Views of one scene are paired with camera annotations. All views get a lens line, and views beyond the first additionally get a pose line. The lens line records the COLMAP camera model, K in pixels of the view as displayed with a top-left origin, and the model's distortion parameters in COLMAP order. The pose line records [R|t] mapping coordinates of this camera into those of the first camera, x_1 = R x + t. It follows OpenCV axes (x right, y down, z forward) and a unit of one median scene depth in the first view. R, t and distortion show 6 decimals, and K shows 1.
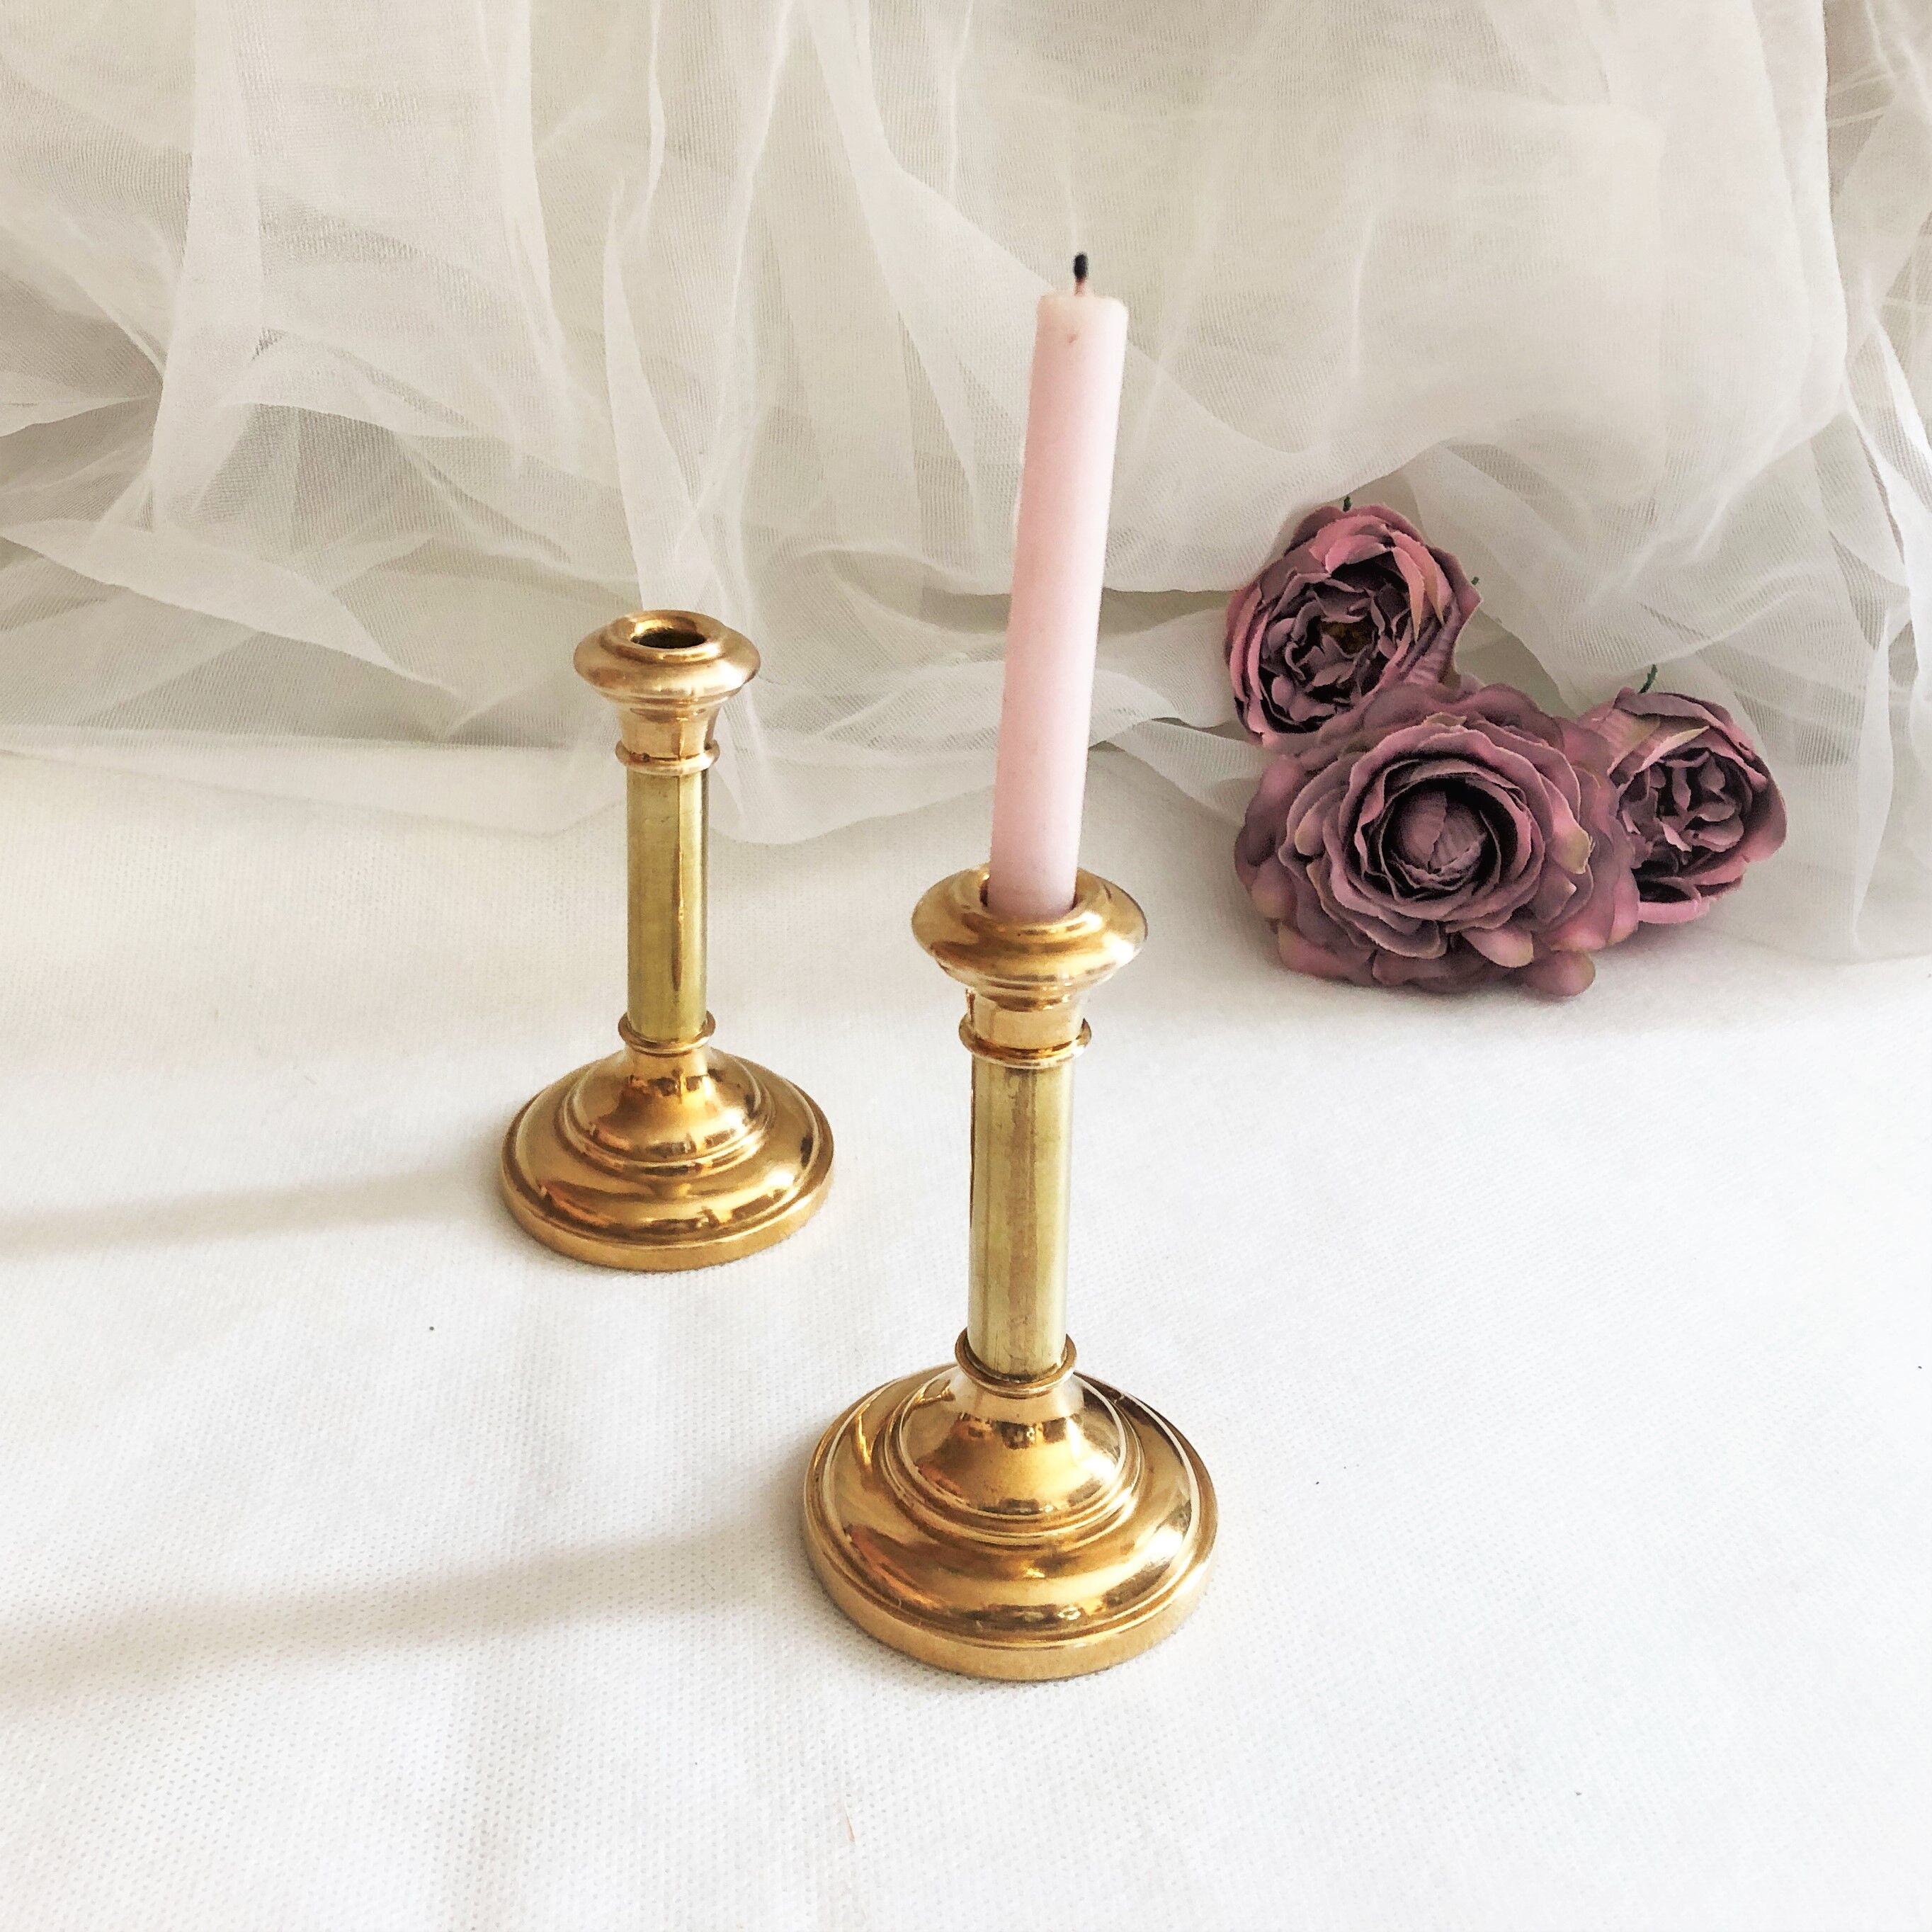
lens RADIAL K [[2488.5, 0, 853.5], [0, 2488.5, 920.4], [0, 0, 1]] dist [0.006257, -0.001555]
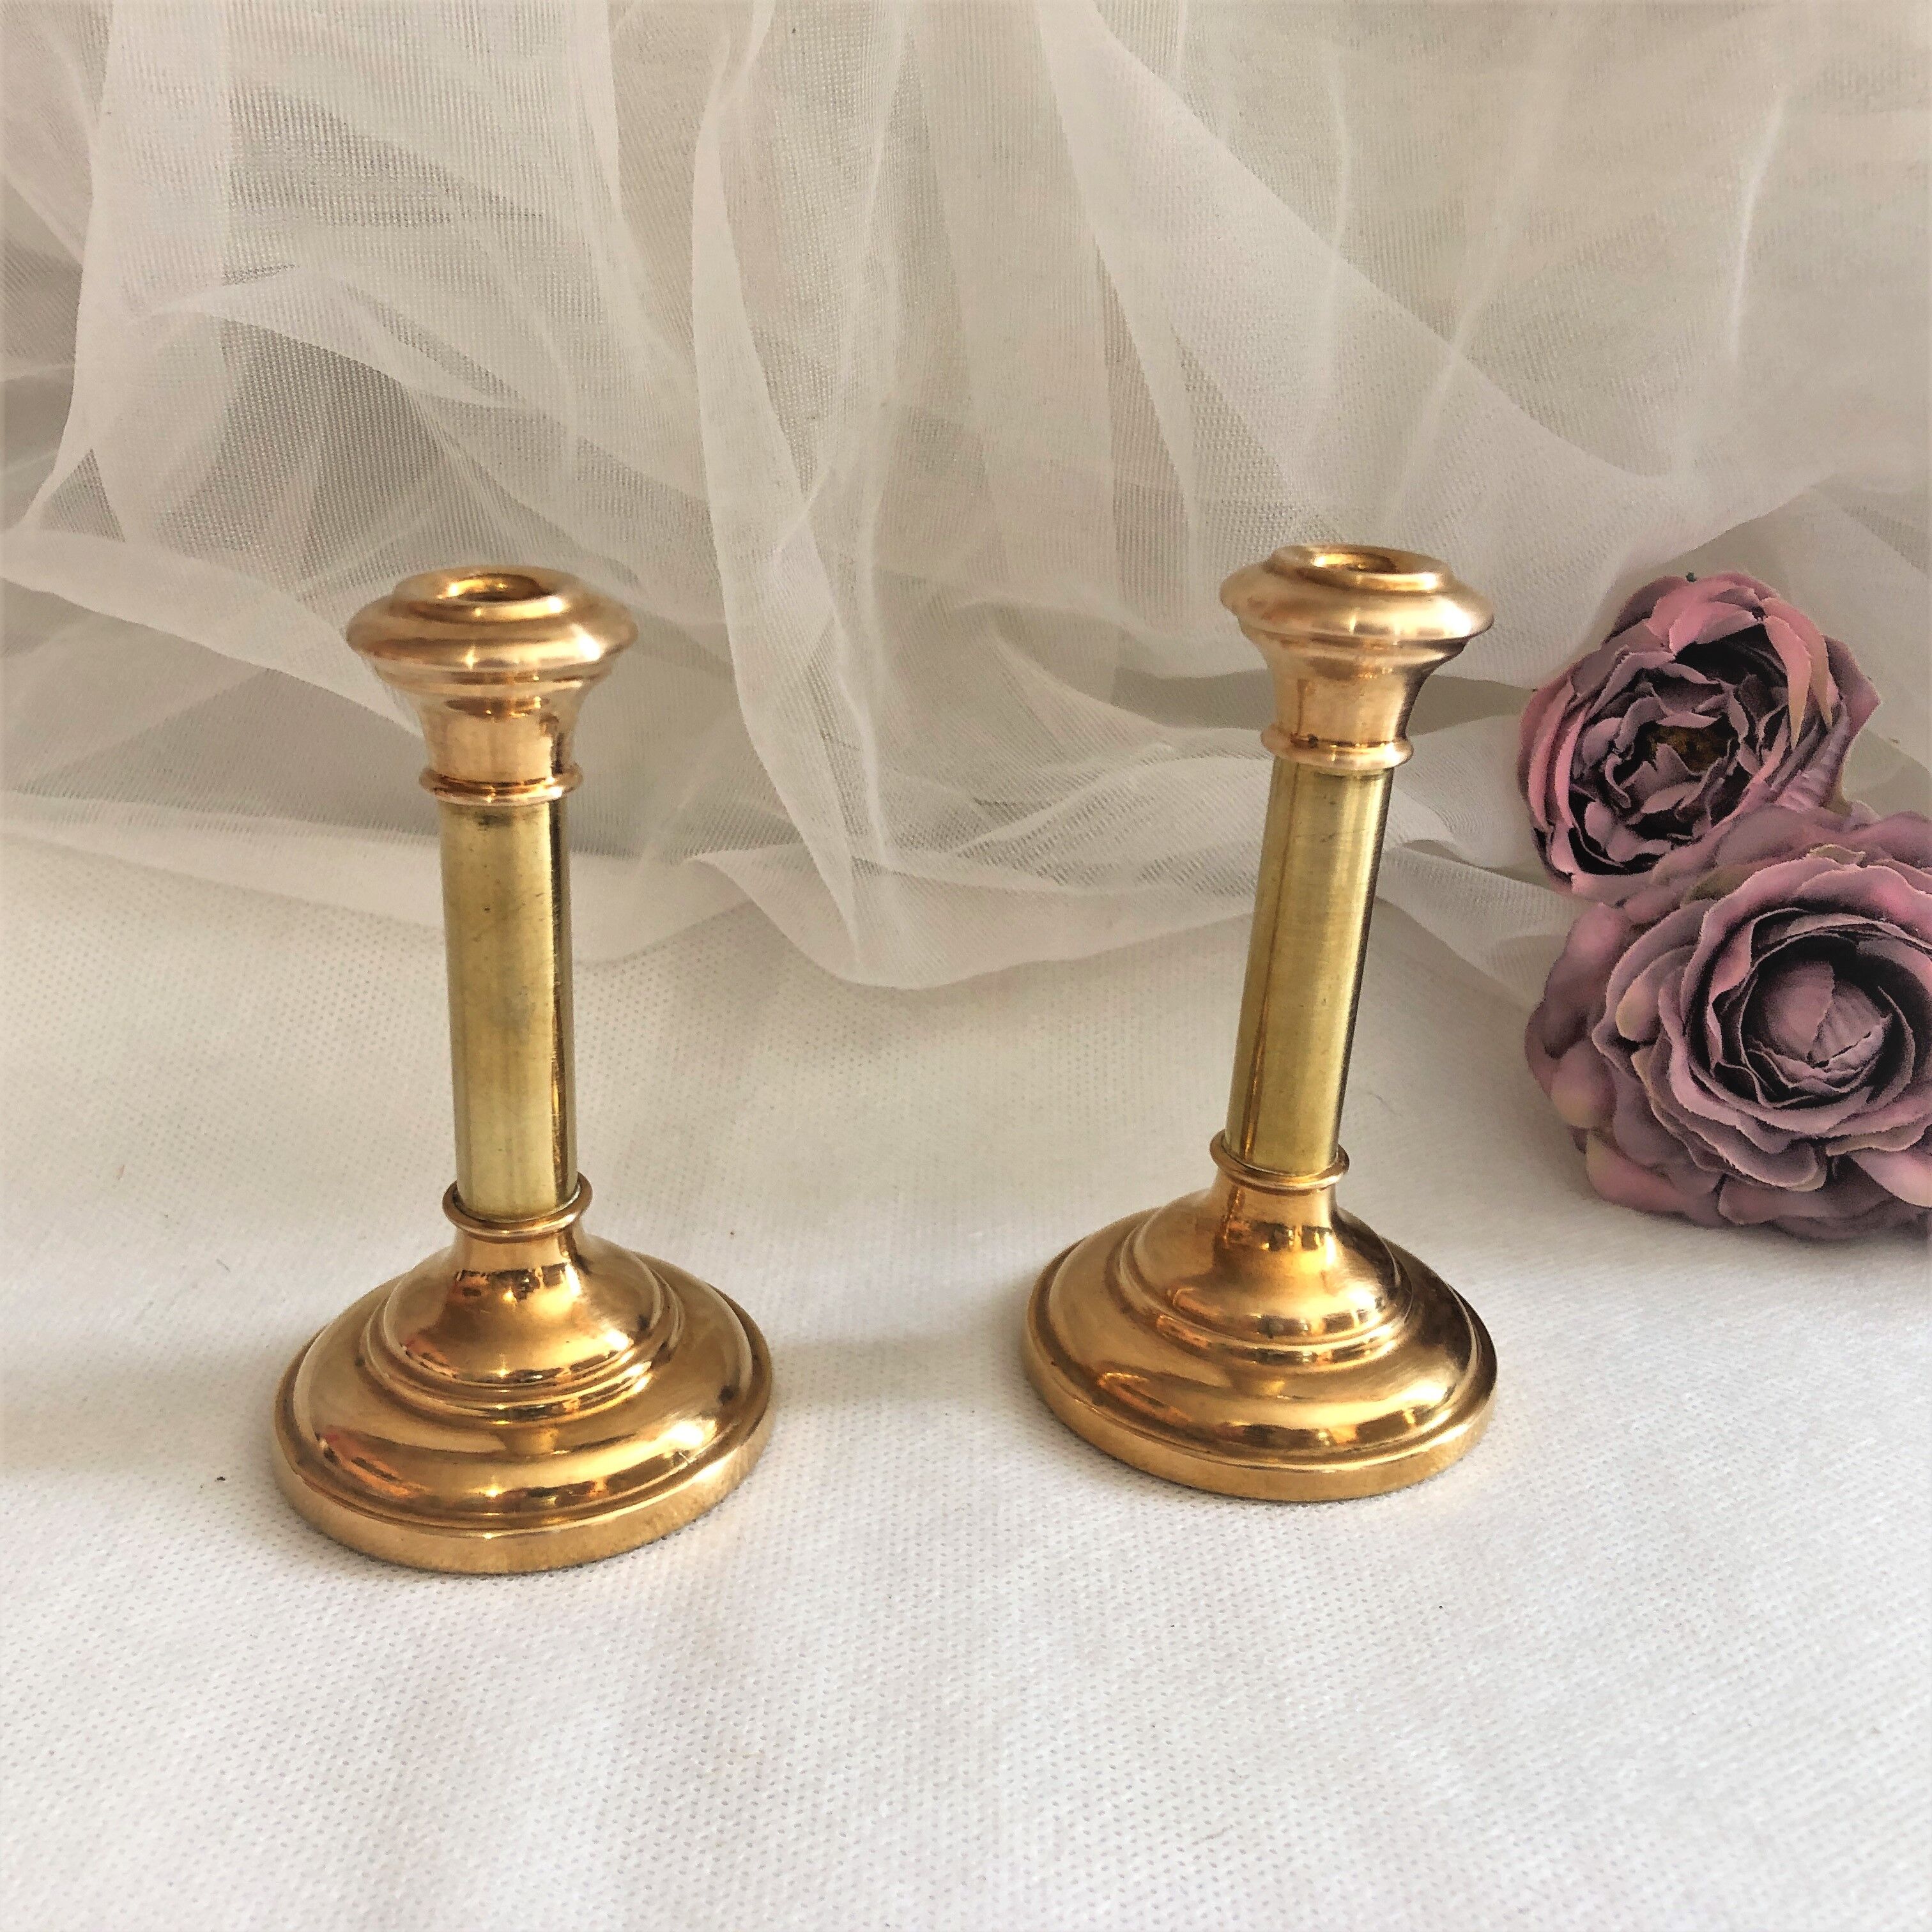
lens RADIAL K [[2219.2, 0, 934.1], [0, 2219.2, 1001.2], [0, 0, 1]] dist [-0.107387, 0.199571]
pose [[0.996643, 0.049843, -0.064953, 0.022222], [-0.056126, 0.993523, -0.098800, 0.038142], [0.059608, 0.102114, 0.992985, 0.364459]]
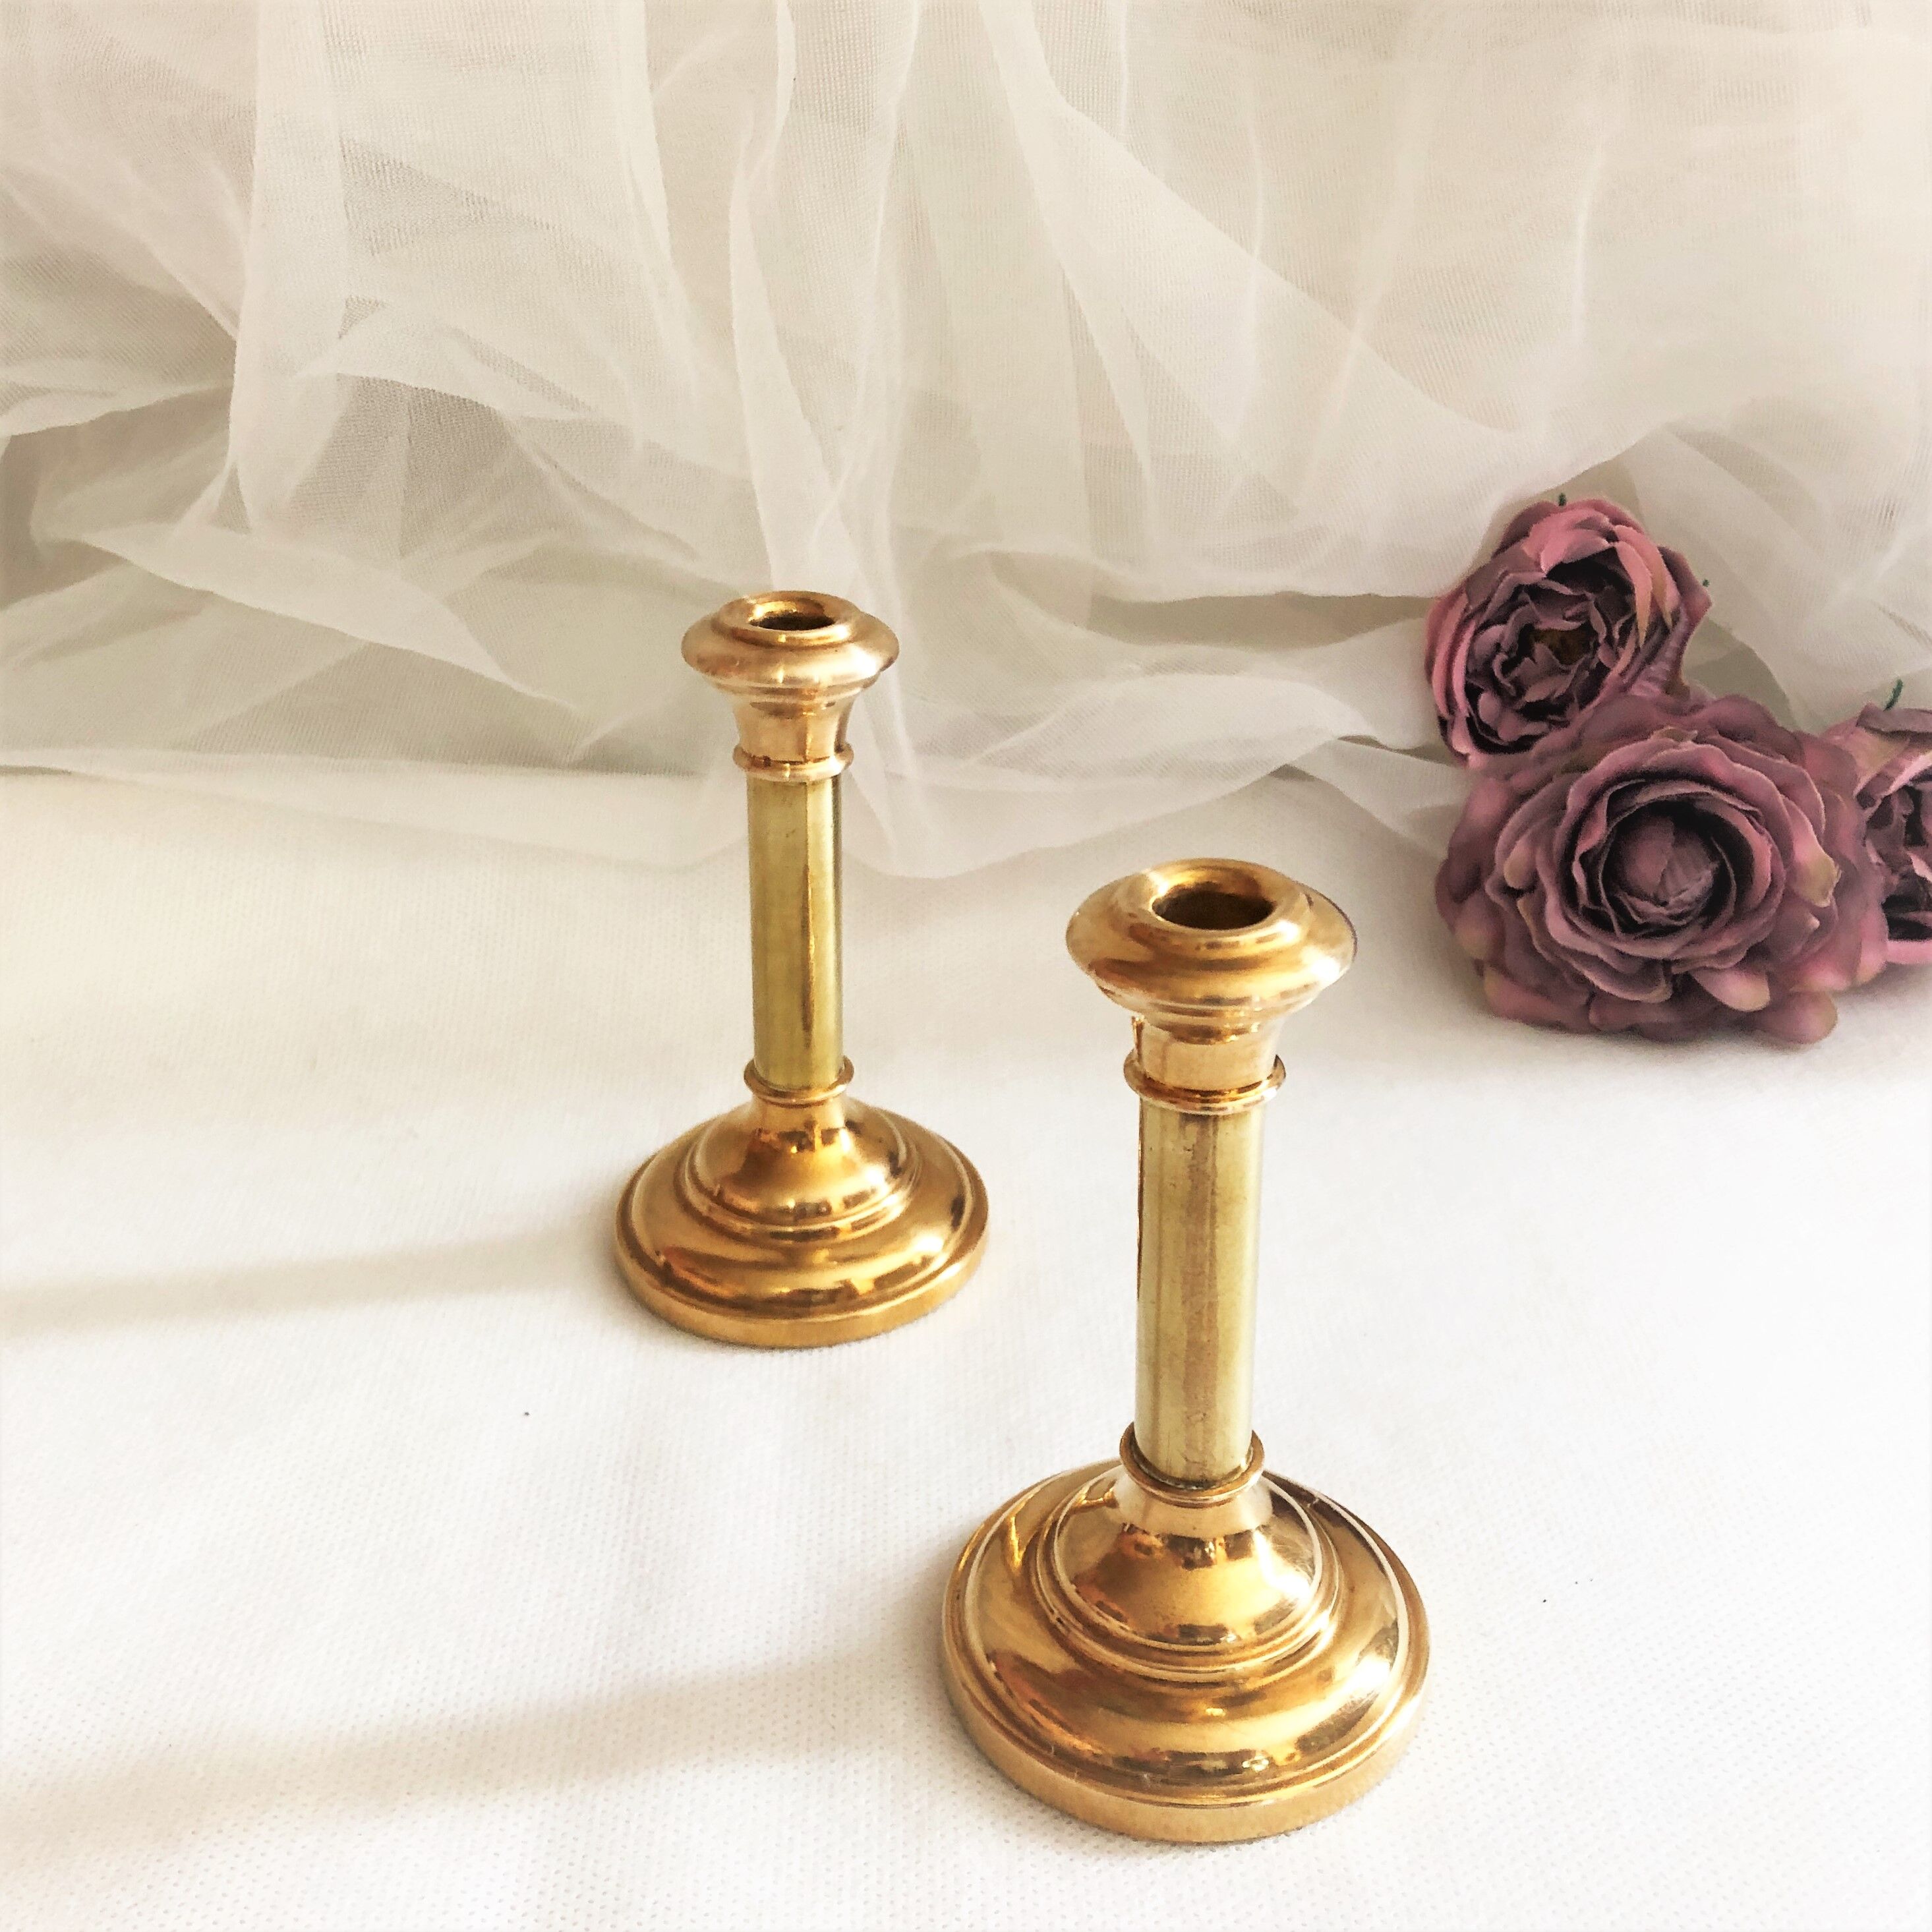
lens RADIAL K [[2271.9, 0, 993.1], [0, 2271.9, 1077.5], [0, 0, 1]] dist [-0.008828, -0.061290]
pose [[0.999692, 0.000129, -0.024831, 0.012720], [0.000633, 0.999529, 0.030681, 0.017641], [0.024823, -0.030687, 0.999221, 0.174520]]
